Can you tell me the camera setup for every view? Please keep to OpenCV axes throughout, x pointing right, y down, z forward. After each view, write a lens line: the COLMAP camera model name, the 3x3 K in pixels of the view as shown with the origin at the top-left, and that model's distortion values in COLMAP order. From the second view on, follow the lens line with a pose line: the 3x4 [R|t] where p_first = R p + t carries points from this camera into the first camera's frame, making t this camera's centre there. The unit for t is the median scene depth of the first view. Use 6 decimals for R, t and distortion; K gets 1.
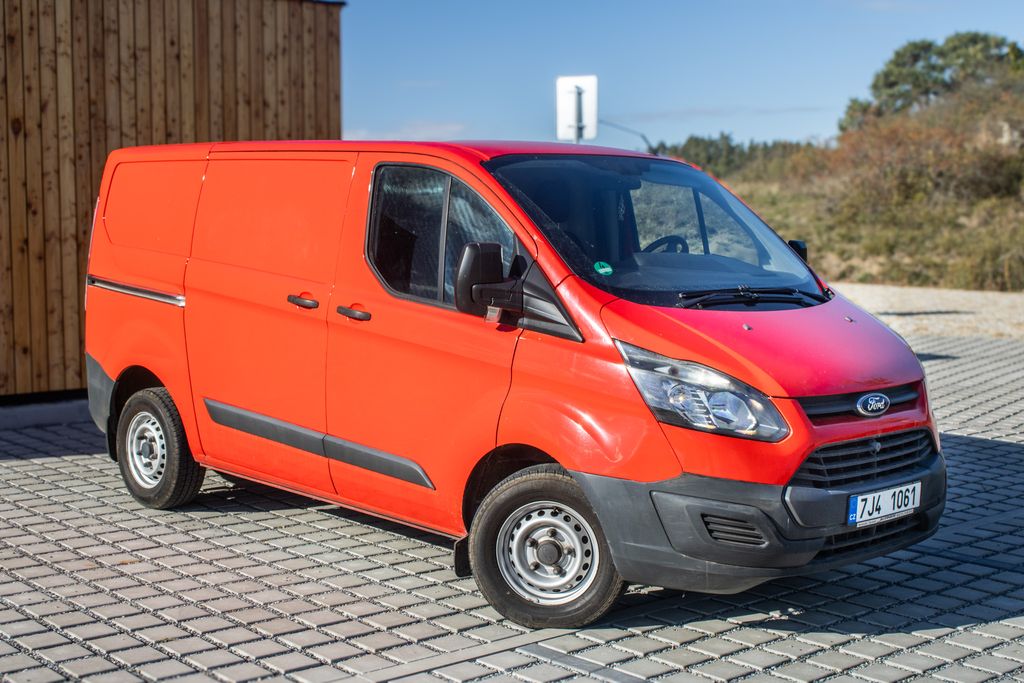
lens RADIAL K [[1475.6, 0, 512.0], [0, 1475.6, 341.5], [0, 0, 1]] dist [-0.076451, 0.151311]
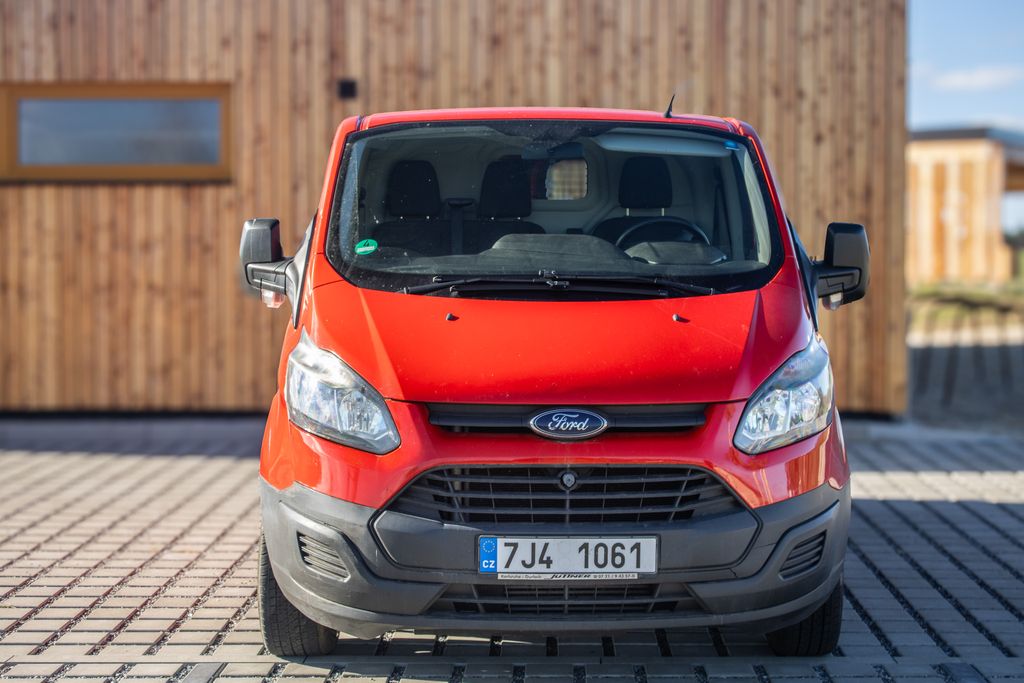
lens RADIAL K [[1698.5, 0, 512.0], [0, 1698.5, 341.5], [0, 0, 1]] dist [0.033912, -0.047594]
pose [[0.753812, 0.033791, -0.656220, 0.775494], [-0.057249, 0.998257, -0.014360, 0.014518], [0.654591, 0.048393, 0.754433, 0.313951]]
